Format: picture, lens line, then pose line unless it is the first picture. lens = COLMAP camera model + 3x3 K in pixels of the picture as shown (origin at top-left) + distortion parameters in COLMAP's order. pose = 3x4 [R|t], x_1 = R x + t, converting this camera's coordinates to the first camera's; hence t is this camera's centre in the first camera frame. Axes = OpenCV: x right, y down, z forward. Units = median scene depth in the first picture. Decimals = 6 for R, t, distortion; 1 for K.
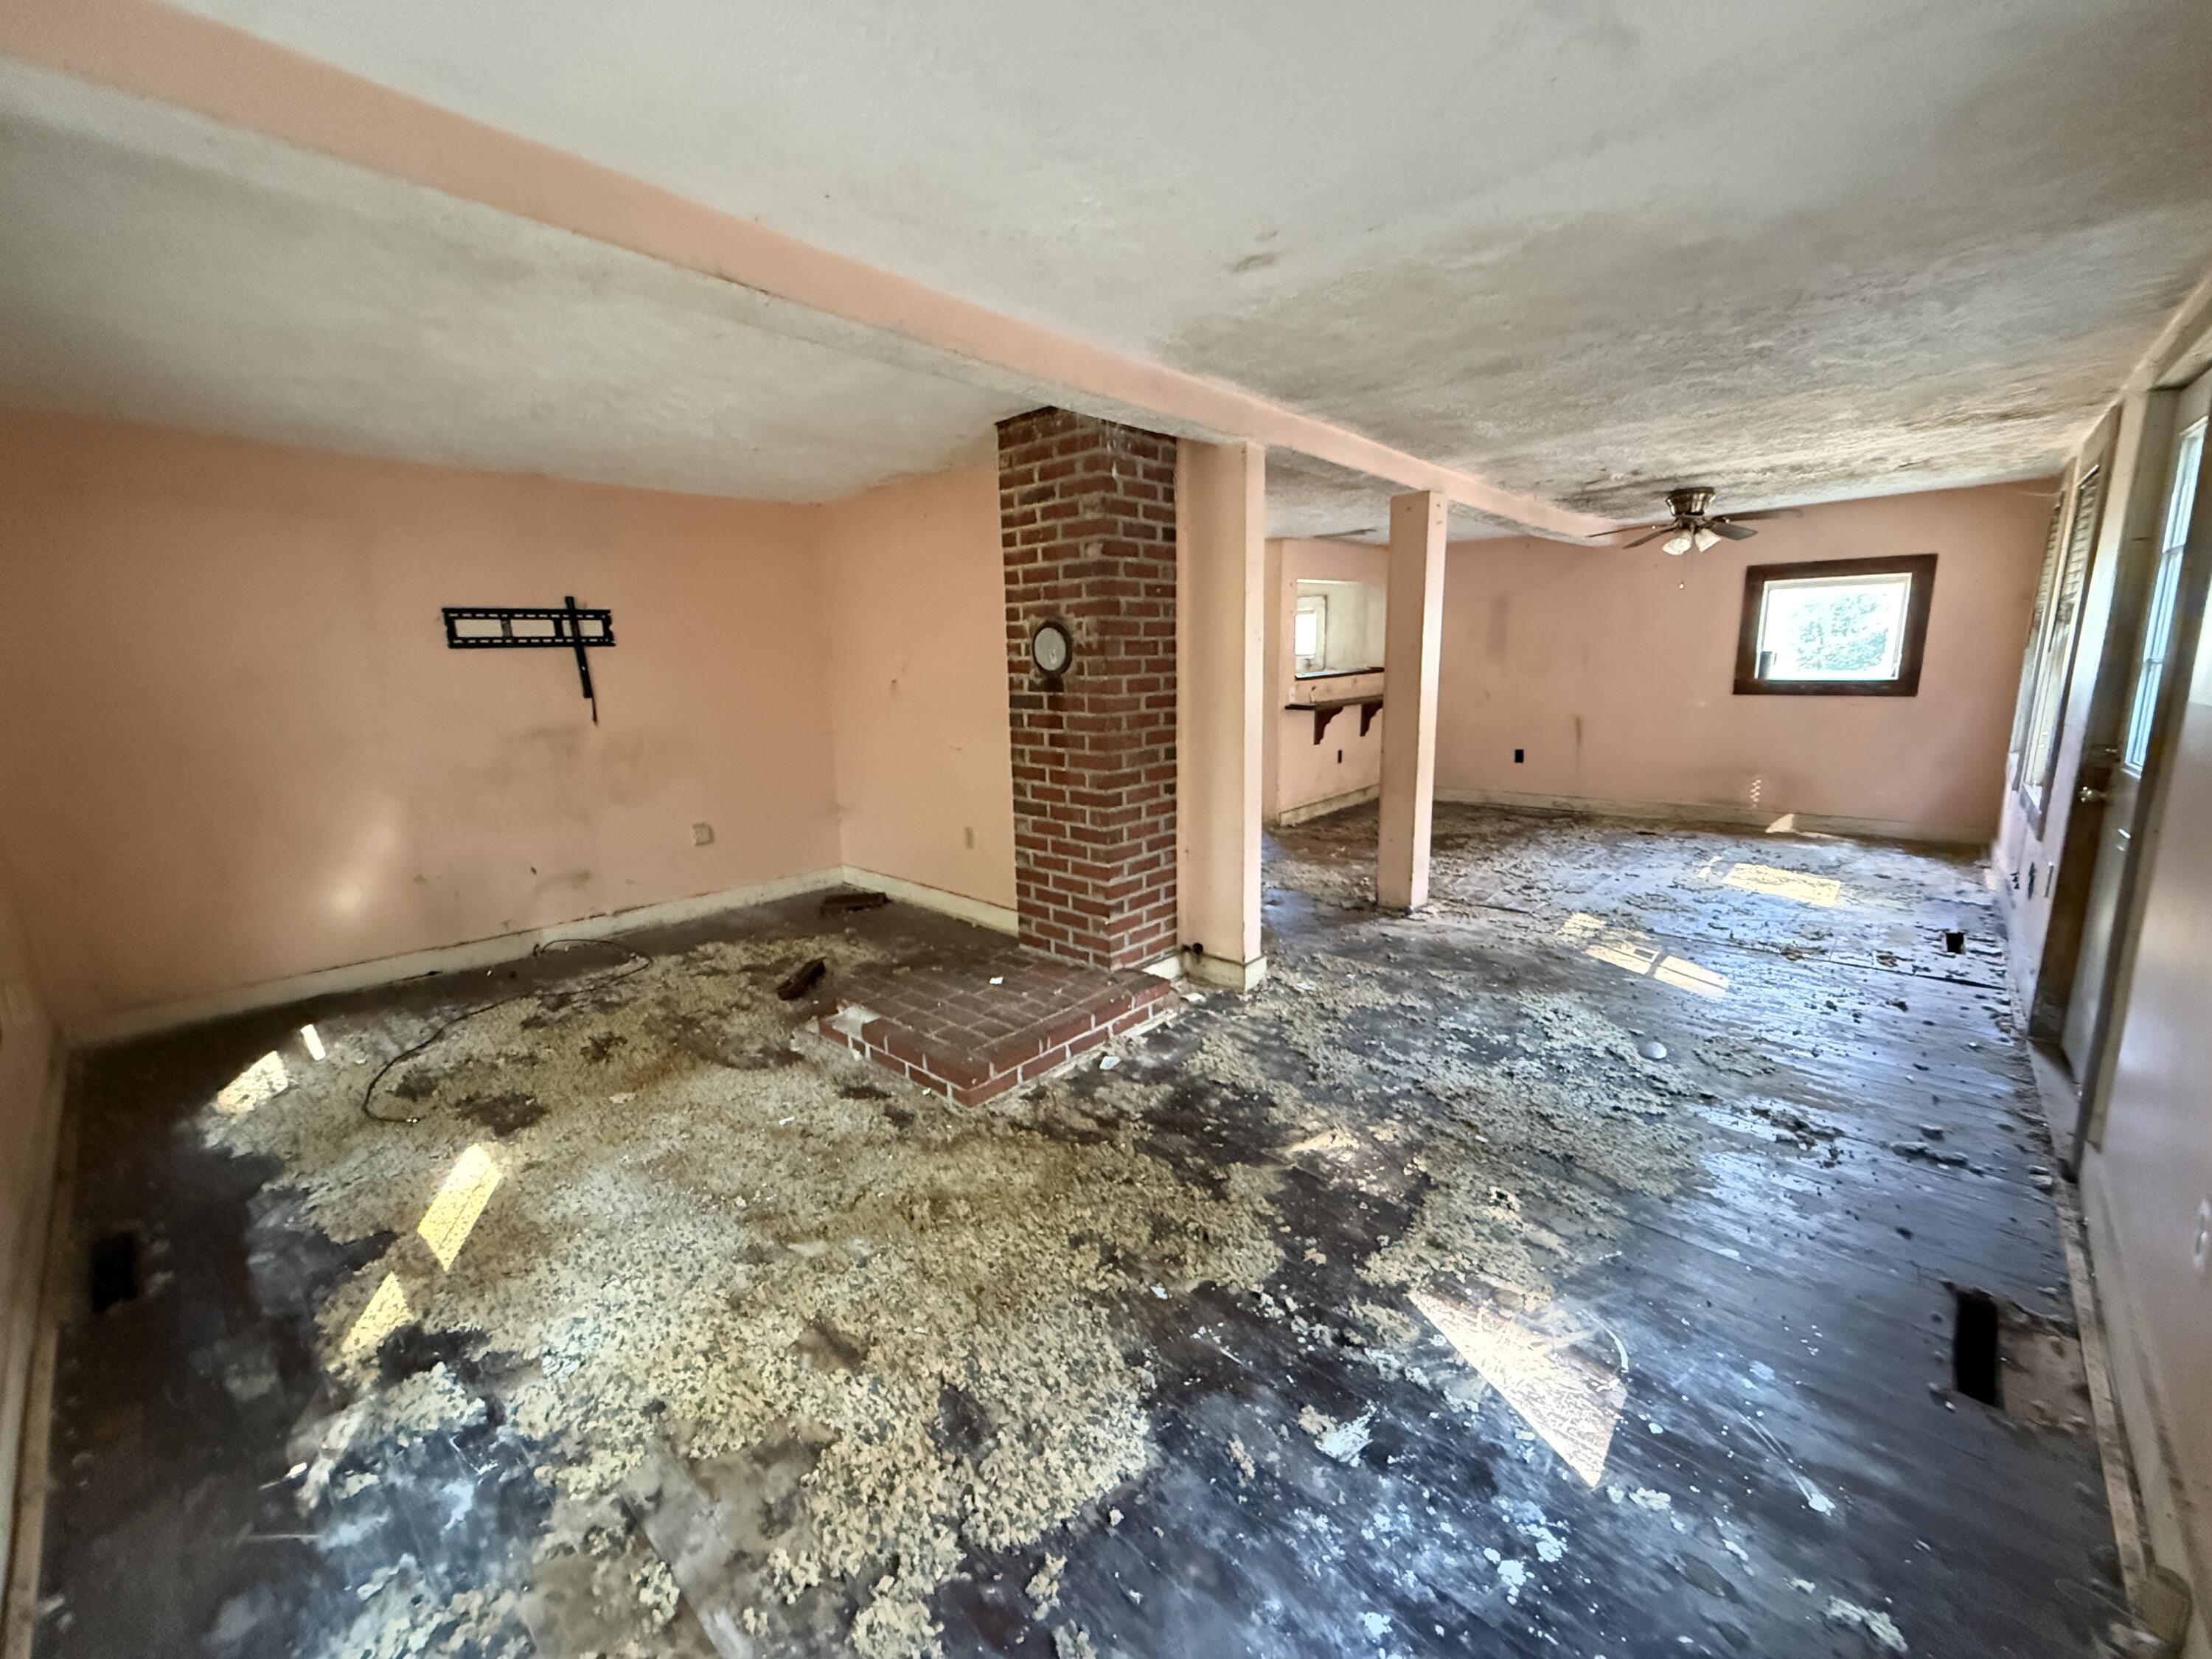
lens RADIAL K [[880.9, 0, 1100.4], [0, 880.9, 834.2], [0, 0, 1]] dist [-0.000174, -0.000507]
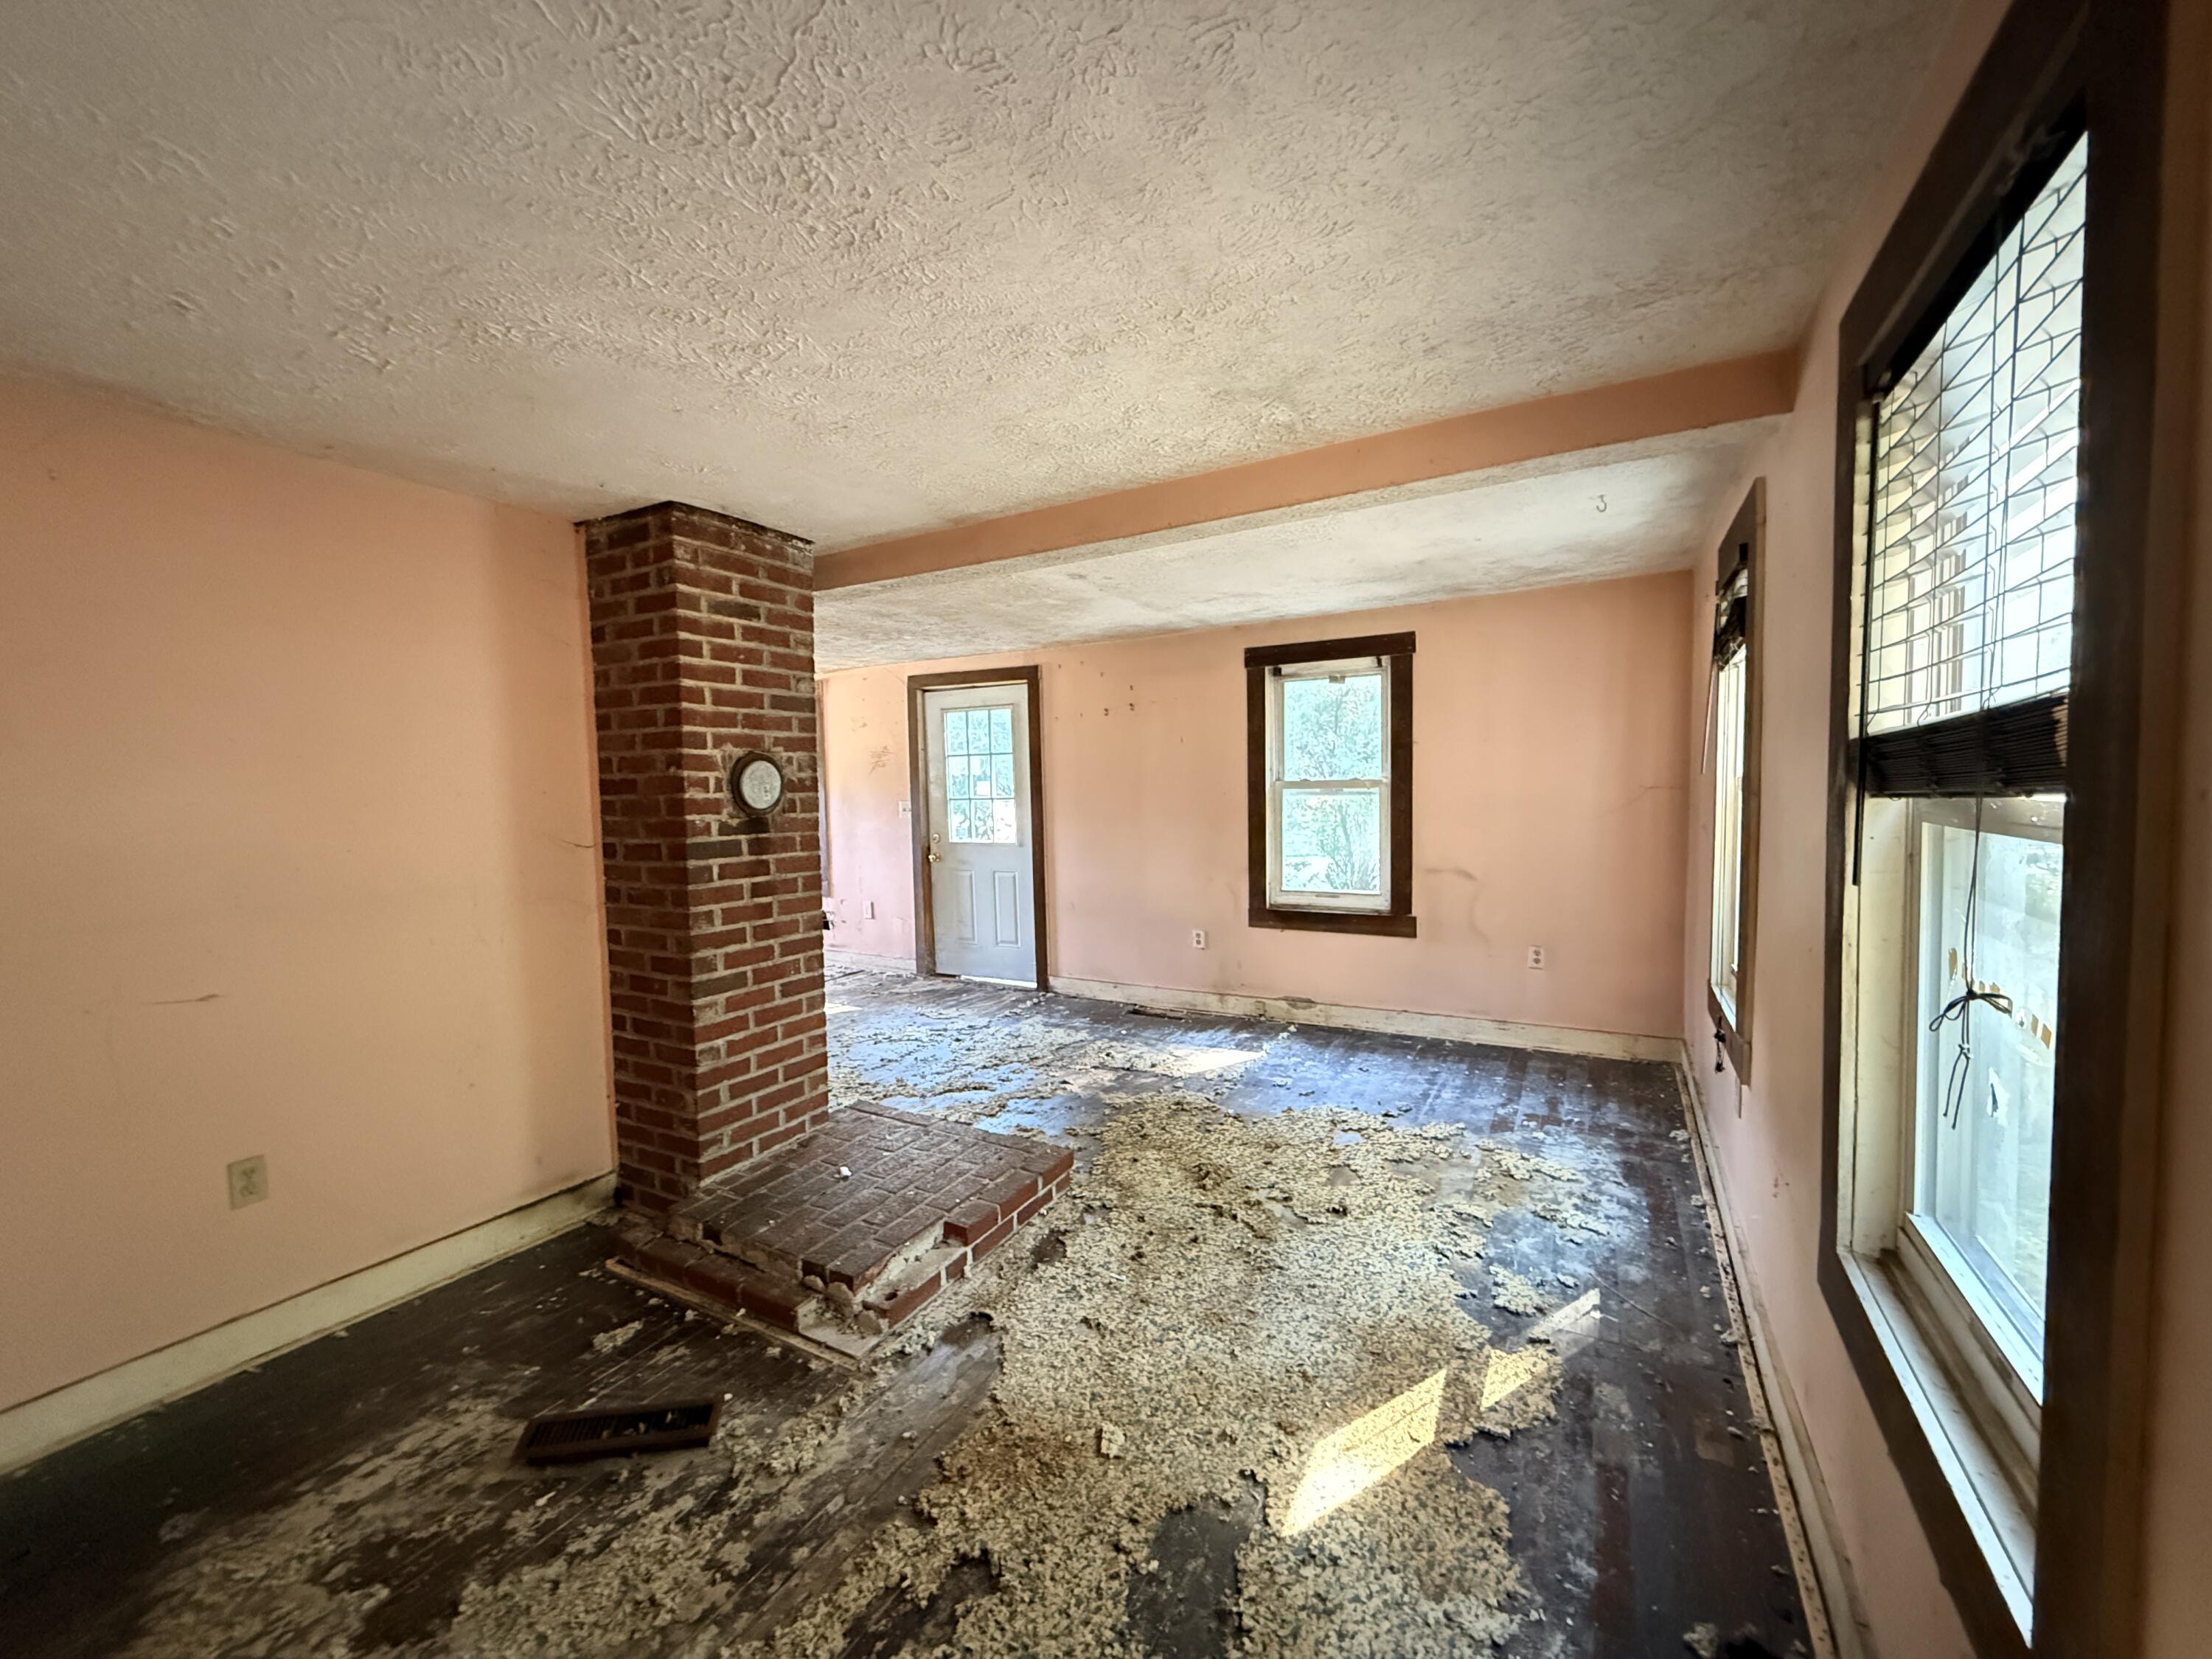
lens RADIAL K [[880.9, 0, 1100.4], [0, 880.9, 834.2], [0, 0, 1]] dist [-0.000174, -0.000507]
pose [[-0.225121, -0.029254, 0.973891, -1.103760], [0.219259, 0.972390, 0.079892, -0.178744], [-0.949340, 0.231520, -0.212491, 0.989965]]
